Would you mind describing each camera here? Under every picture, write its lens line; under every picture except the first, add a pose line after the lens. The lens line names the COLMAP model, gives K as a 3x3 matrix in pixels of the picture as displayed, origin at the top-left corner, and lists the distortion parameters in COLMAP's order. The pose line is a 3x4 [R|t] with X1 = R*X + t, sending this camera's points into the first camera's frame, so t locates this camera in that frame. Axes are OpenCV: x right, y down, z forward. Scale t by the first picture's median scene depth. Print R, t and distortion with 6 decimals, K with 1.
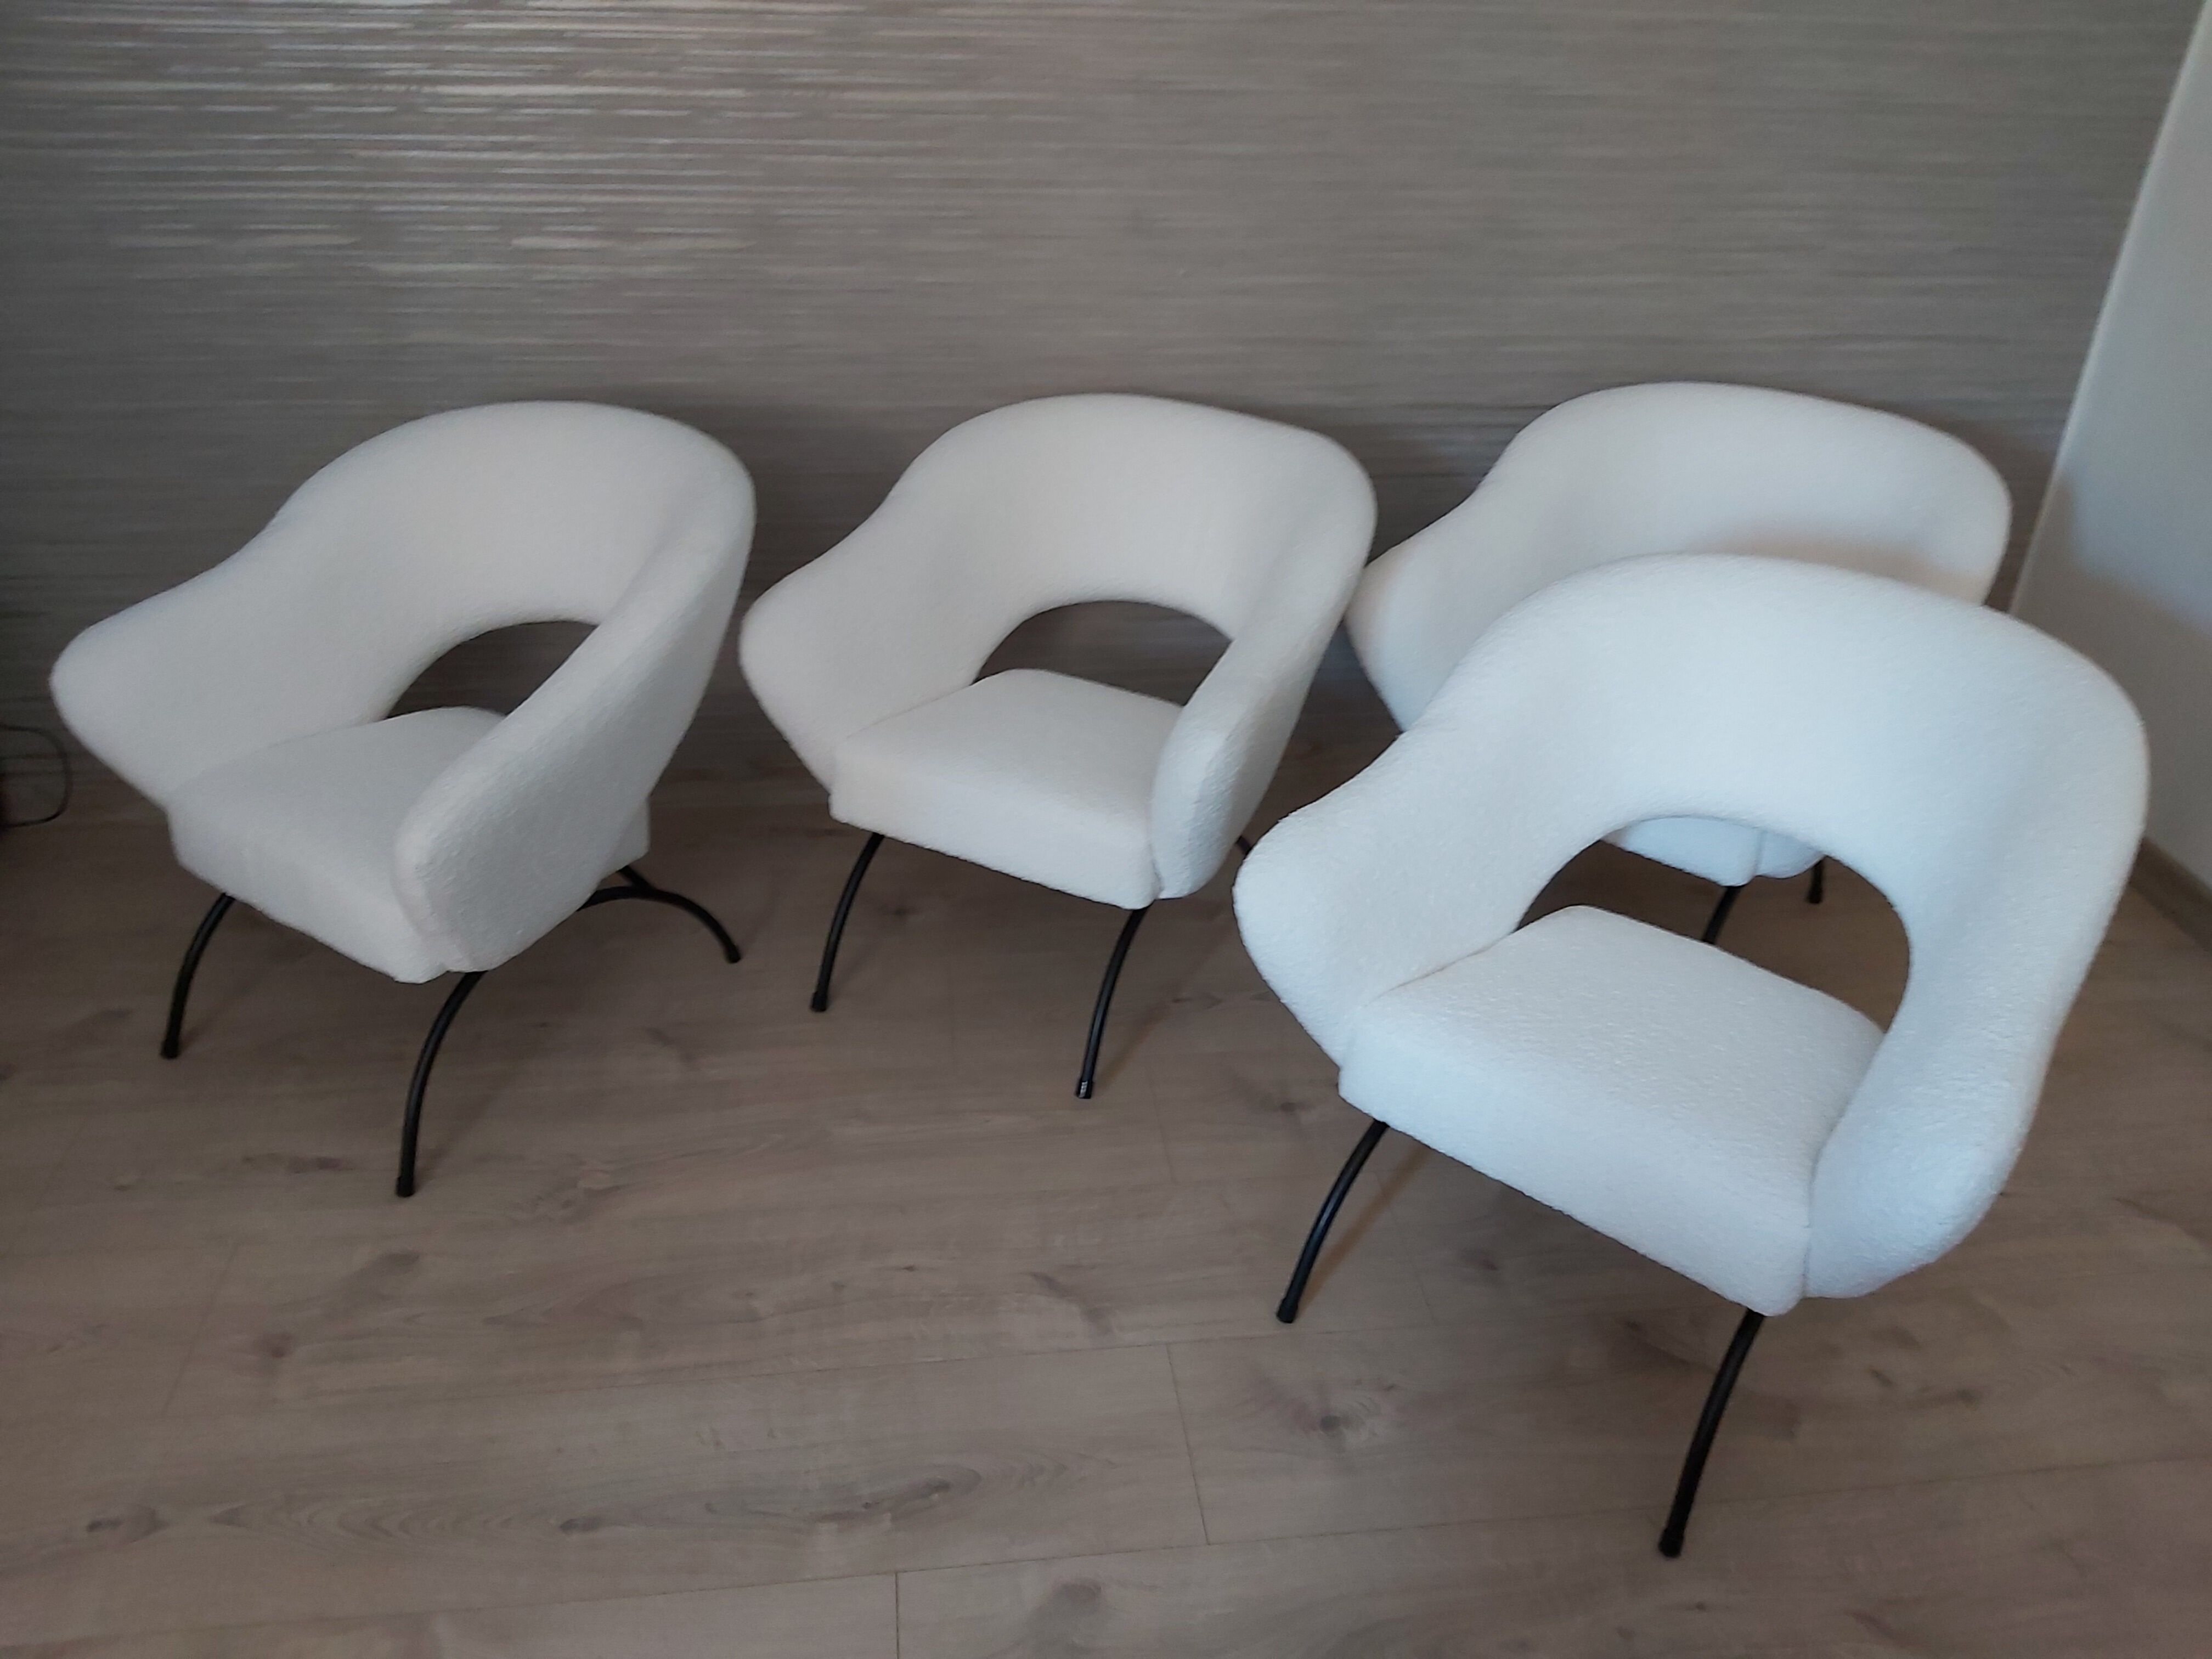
lens RADIAL K [[1679.8, 0, 1086.6], [0, 1679.8, 813.9], [0, 0, 1]] dist [0.037933, -0.068785]
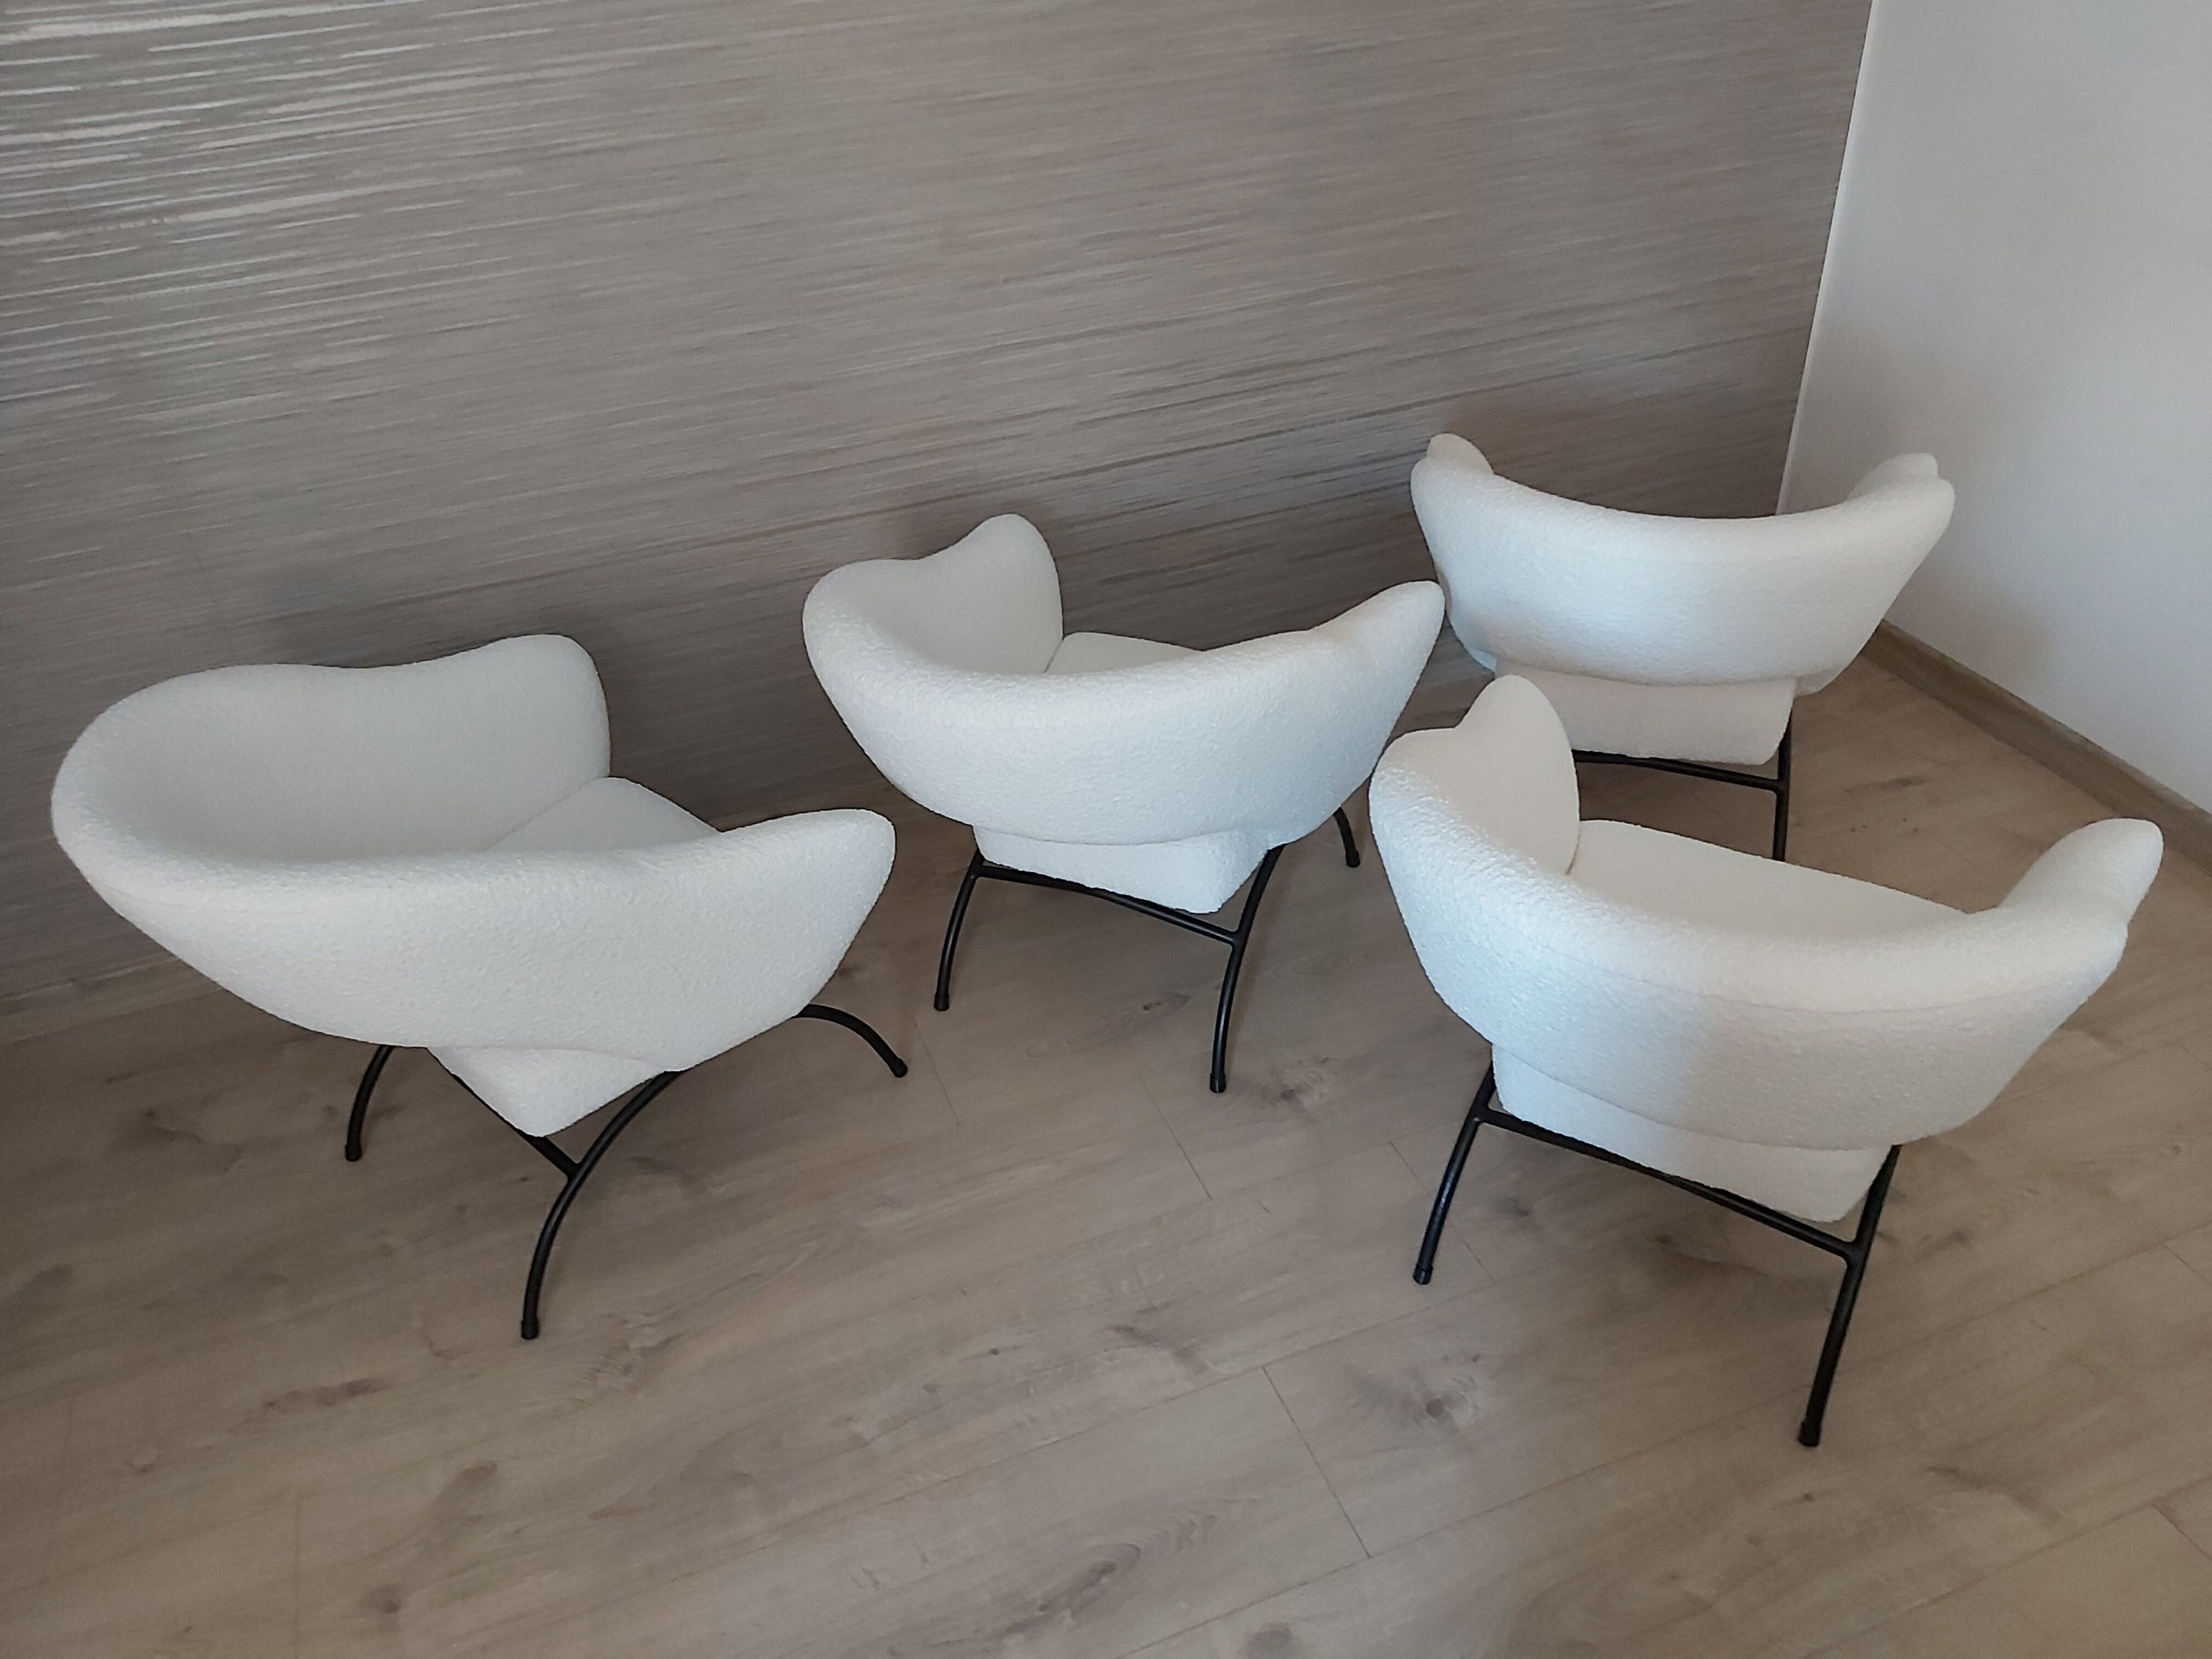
lens RADIAL K [[1679.8, 0, 1074.9], [0, 1679.8, 823.1], [0, 0, 1]] dist [0.037933, -0.068785]
pose [[0.968444, -0.200386, 0.148192, -0.119156], [0.188737, 0.977984, 0.089028, -0.101138], [-0.162769, -0.058249, 0.984943, 0.011427]]
